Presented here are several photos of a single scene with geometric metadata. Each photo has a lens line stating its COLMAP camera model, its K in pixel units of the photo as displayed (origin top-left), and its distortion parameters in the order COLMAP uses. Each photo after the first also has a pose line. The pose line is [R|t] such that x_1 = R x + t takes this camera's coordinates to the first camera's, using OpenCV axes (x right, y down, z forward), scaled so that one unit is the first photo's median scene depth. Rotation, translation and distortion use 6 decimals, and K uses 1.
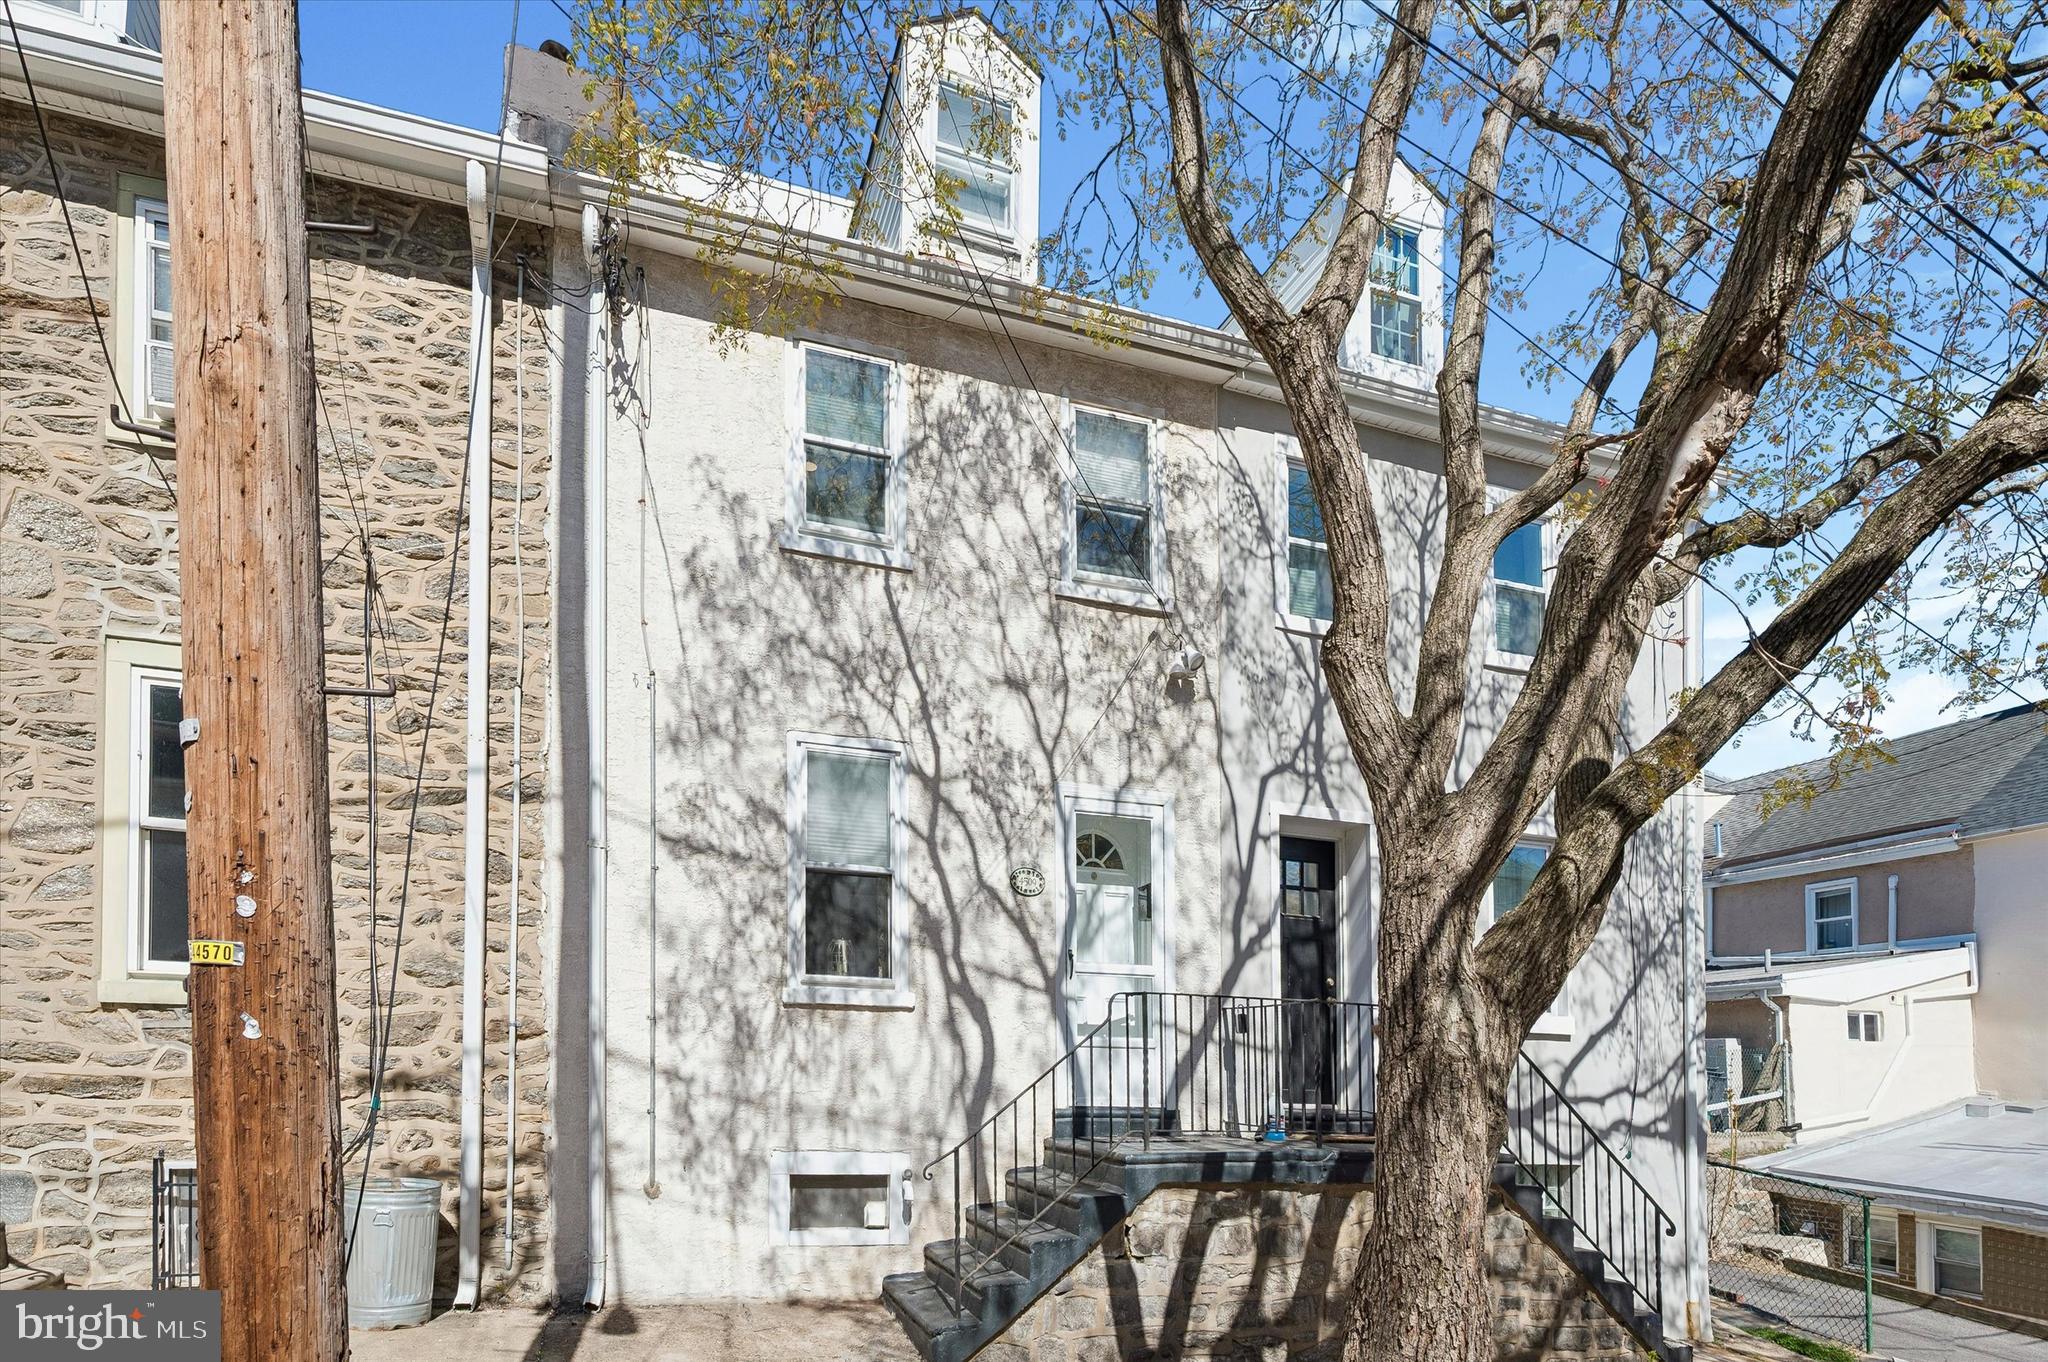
lens RADIAL K [[829.9, 0, 974.3], [0, 829.9, 692.0], [0, 0, 1]] dist [0.000648, 0.000284]
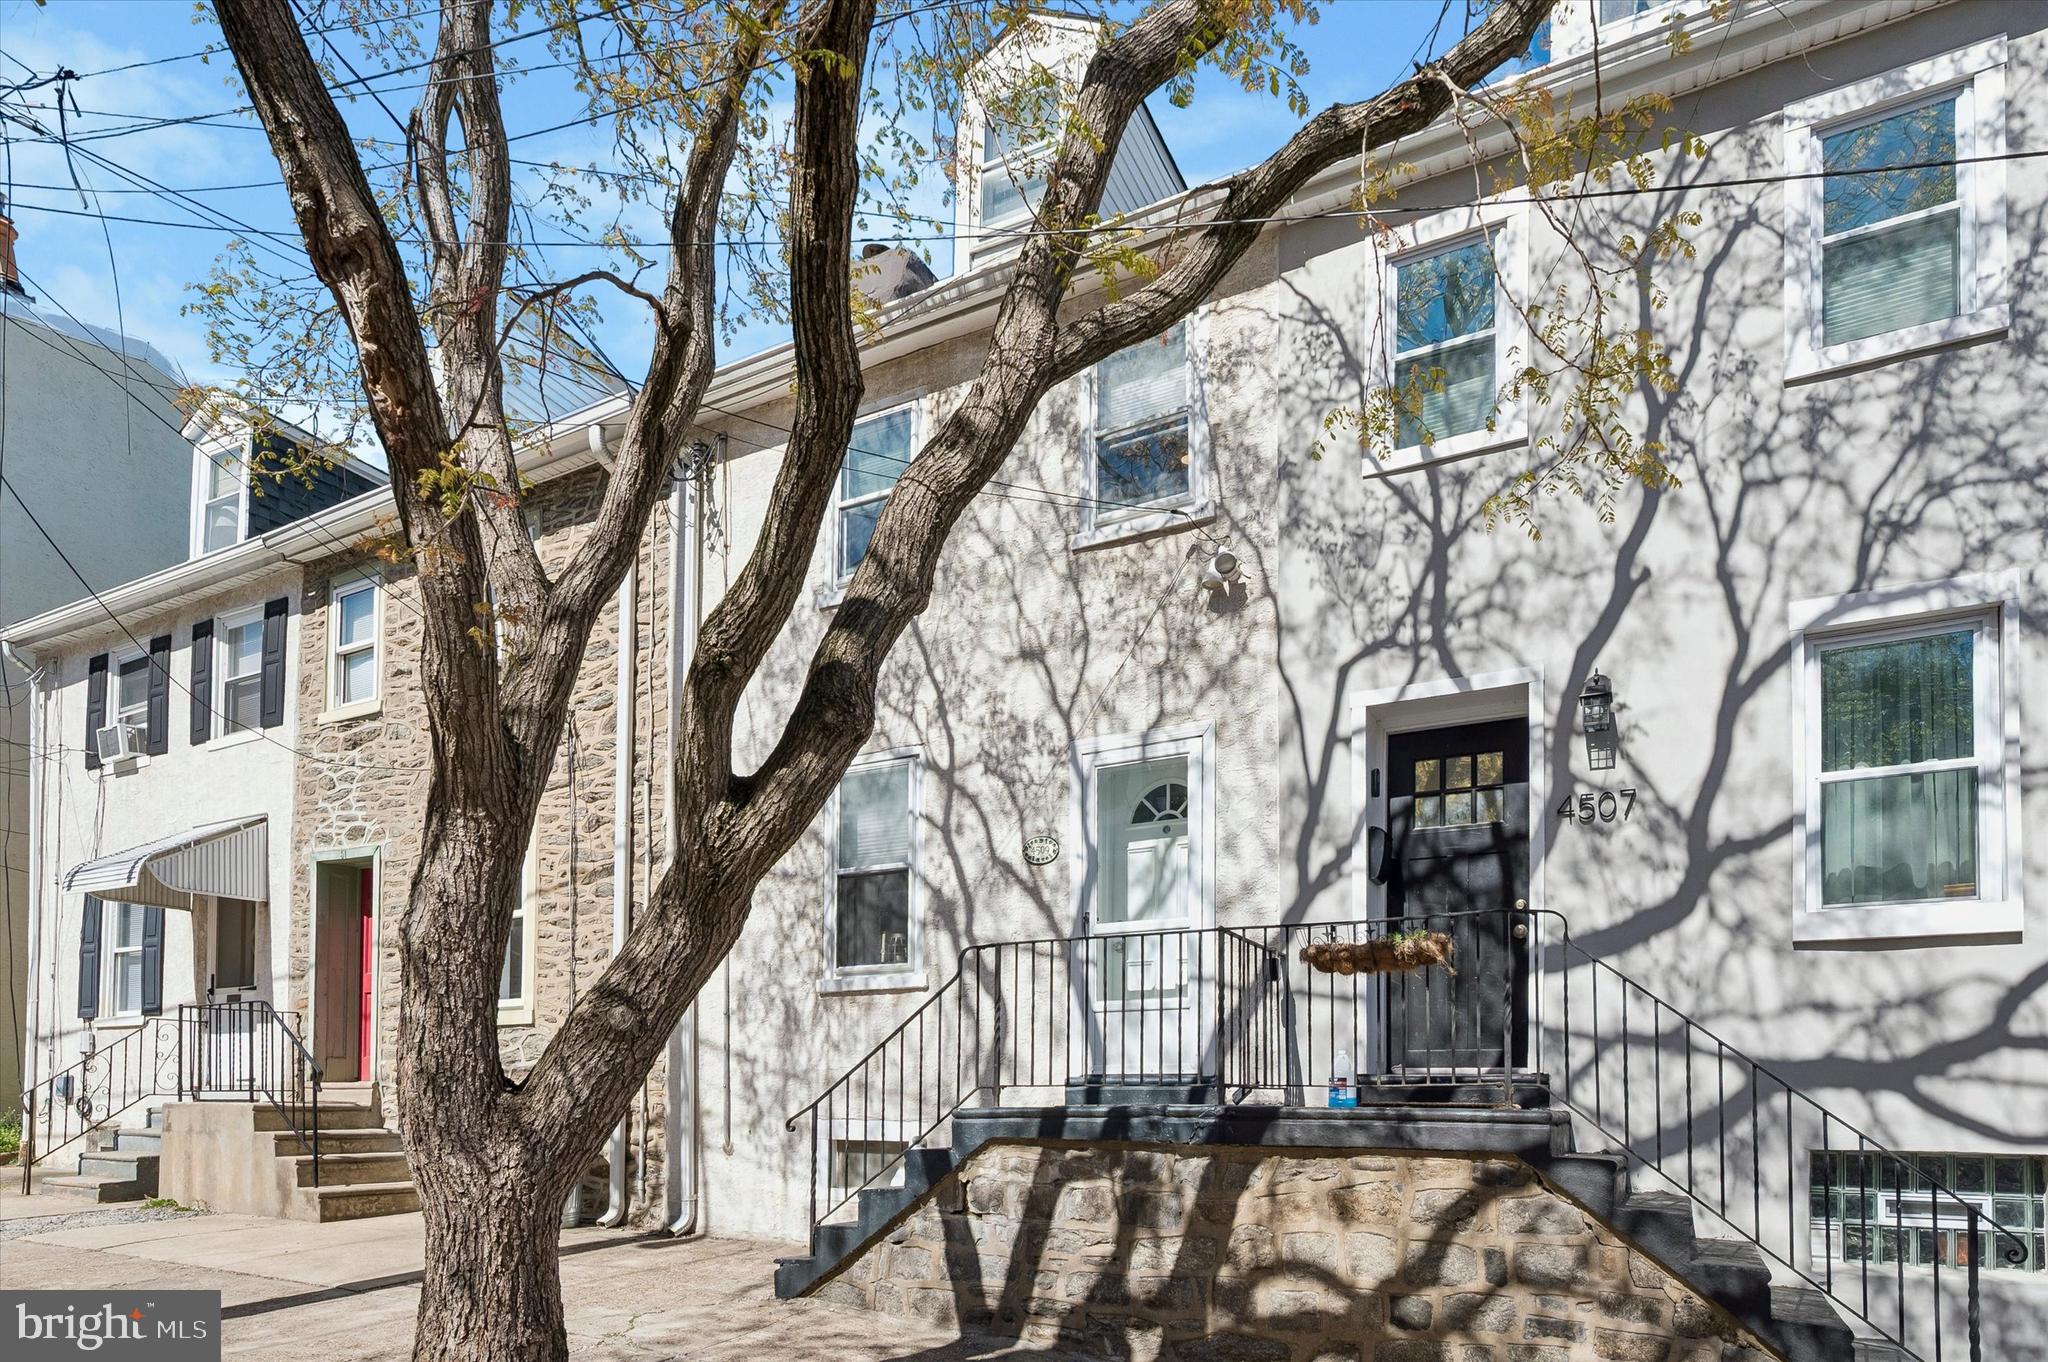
lens RADIAL K [[829.9, 0, 974.3], [0, 829.9, 692.0], [0, 0, 1]] dist [0.000648, 0.000284]
pose [[0.789251, -0.287851, -0.542424, 0.578537], [0.277390, 0.955190, -0.103280, 0.129072], [0.547847, -0.068949, 0.833732, 0.151762]]
